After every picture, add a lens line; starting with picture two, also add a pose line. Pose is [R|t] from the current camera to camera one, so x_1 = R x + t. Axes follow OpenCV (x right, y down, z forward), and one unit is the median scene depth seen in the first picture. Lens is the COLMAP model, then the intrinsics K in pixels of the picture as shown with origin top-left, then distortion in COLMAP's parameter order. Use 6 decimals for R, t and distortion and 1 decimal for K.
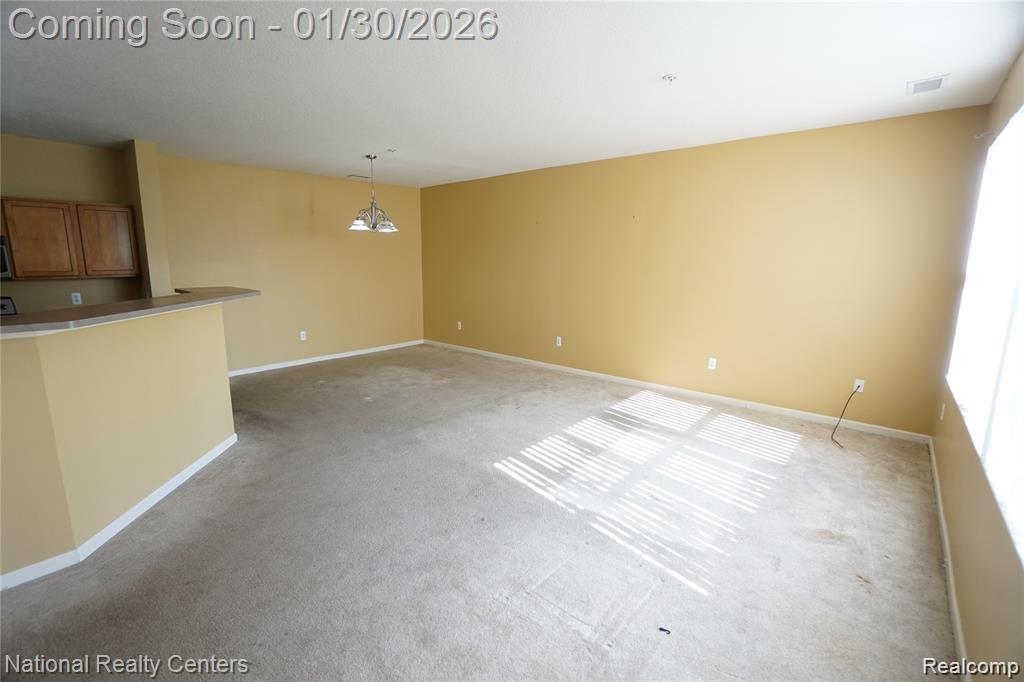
lens RADIAL K [[451.4, 0, 504.0], [0, 451.4, 335.6], [0, 0, 1]] dist [-0.067996, 0.026437]
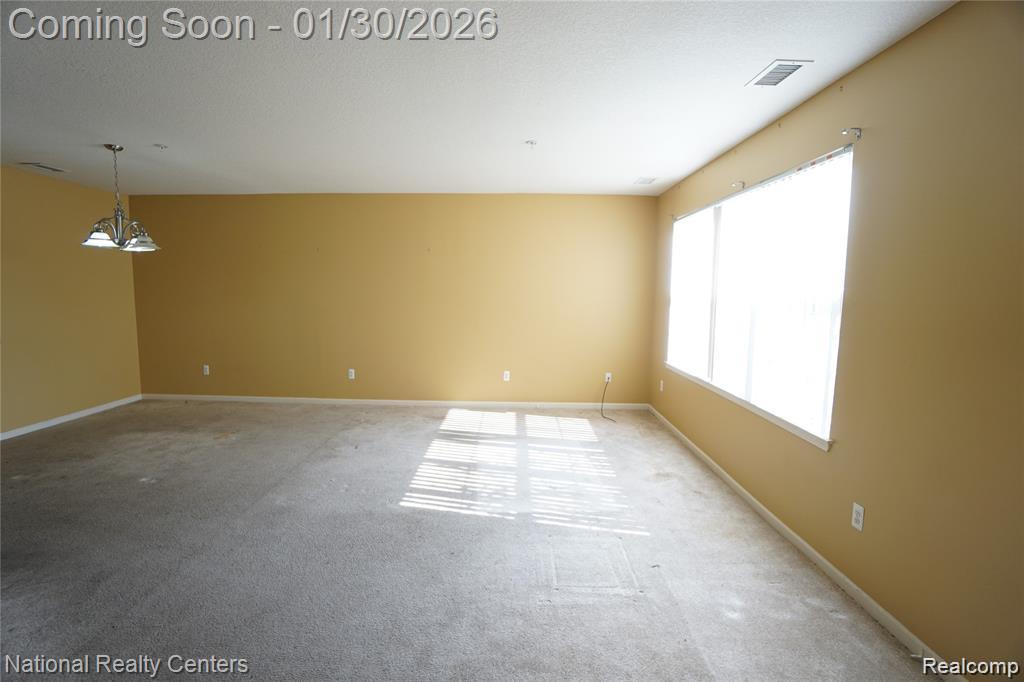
lens RADIAL K [[451.4, 0, 504.0], [0, 451.4, 335.6], [0, 0, 1]] dist [-0.067996, 0.026437]
pose [[0.759347, -0.060644, 0.647854, -0.384875], [0.101996, 0.994433, -0.026463, -0.015726], [-0.642642, 0.086173, 0.761305, 0.101650]]
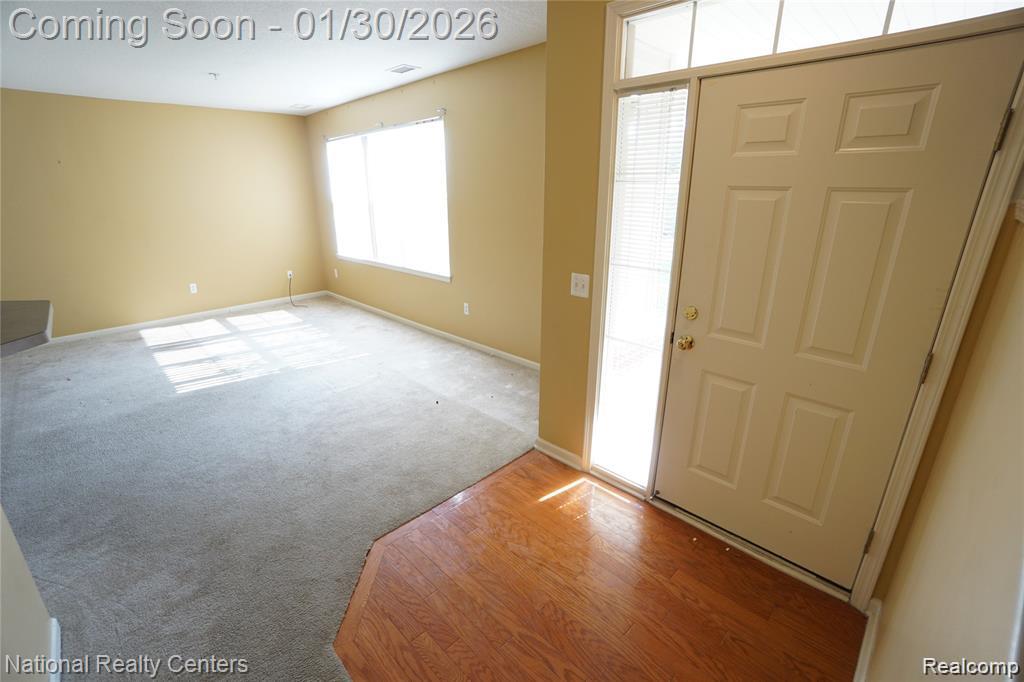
lens RADIAL K [[451.4, 0, 504.0], [0, 451.4, 335.6], [0, 0, 1]] dist [-0.067996, 0.026437]
pose [[0.059277, -0.314598, 0.947372, -0.861320], [0.182990, 0.936384, 0.299499, -0.027732], [-0.981326, 0.155606, 0.113074, 0.029461]]
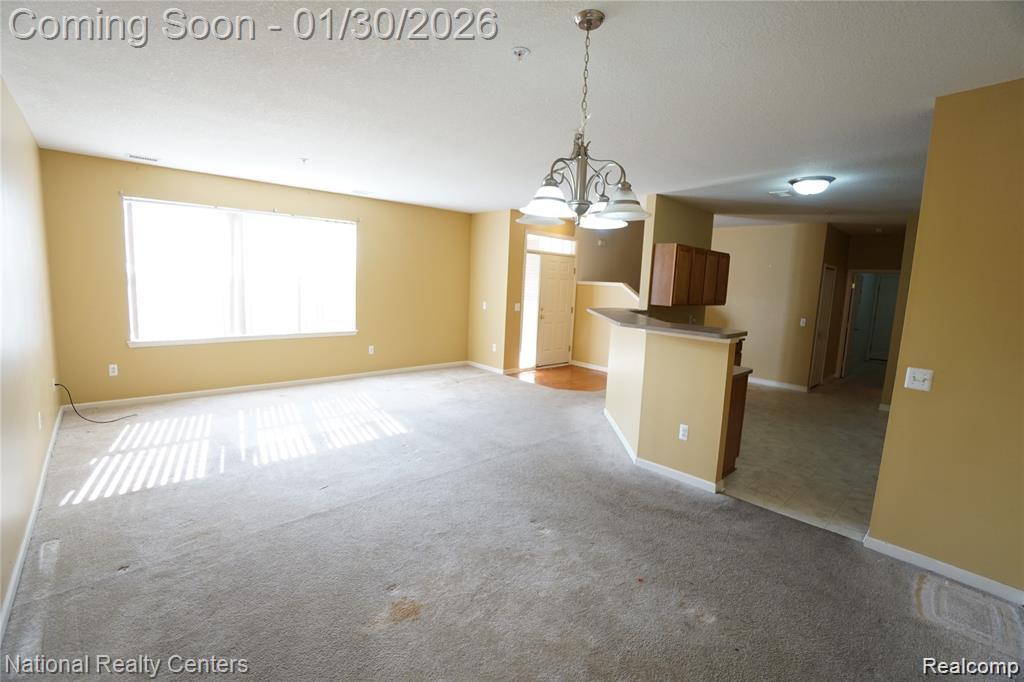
lens RADIAL K [[451.4, 0, 504.0], [0, 451.4, 335.6], [0, 0, 1]] dist [-0.067996, 0.026437]
pose [[-0.993710, -0.056415, 0.096734, -0.374254], [-0.025450, 0.955000, 0.295511, -0.346371], [-0.109052, 0.291190, -0.950429, 1.895211]]
